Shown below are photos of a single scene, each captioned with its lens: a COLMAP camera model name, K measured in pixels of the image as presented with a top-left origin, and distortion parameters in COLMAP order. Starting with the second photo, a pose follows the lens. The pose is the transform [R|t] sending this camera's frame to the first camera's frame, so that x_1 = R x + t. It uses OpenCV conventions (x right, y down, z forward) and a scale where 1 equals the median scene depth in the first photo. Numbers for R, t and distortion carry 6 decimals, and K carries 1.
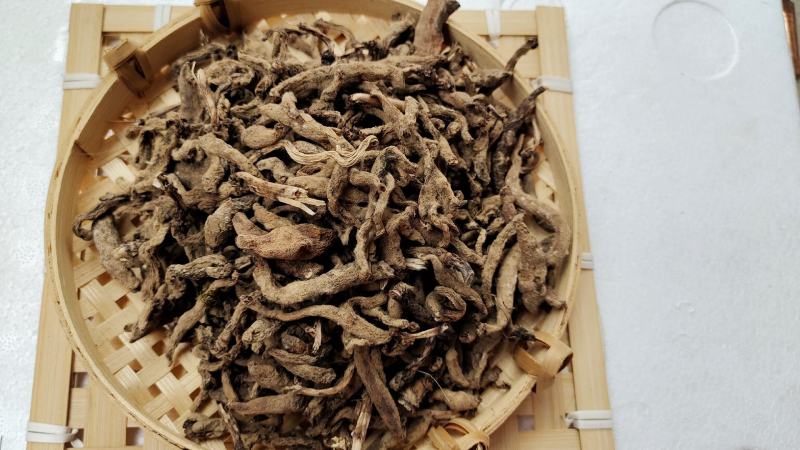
lens RADIAL K [[624.3, 0, 400.0], [0, 624.3, 225.0], [0, 0, 1]] dist [0.000326, -0.000296]
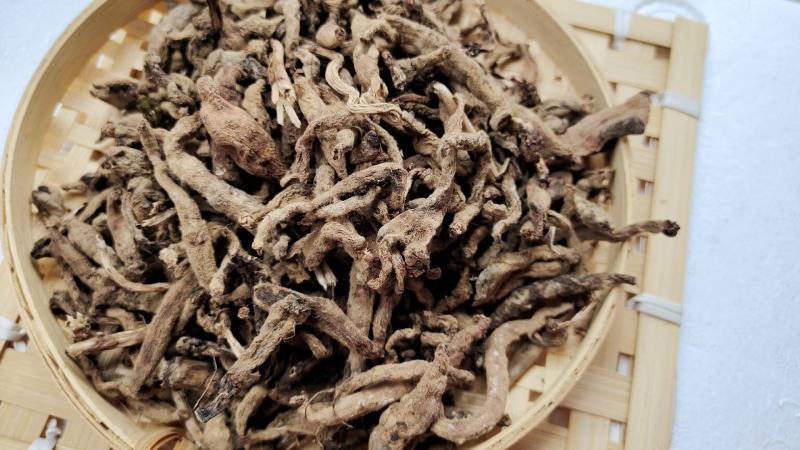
lens RADIAL K [[624.3, 0, 400.0], [0, 624.3, 225.0], [0, 0, 1]] dist [0.000326, -0.000296]
pose [[0.596025, 0.742138, -0.306571, 0.268651], [-0.777434, 0.628870, 0.010890, -0.063176], [0.200875, 0.231848, 0.951786, 0.268614]]
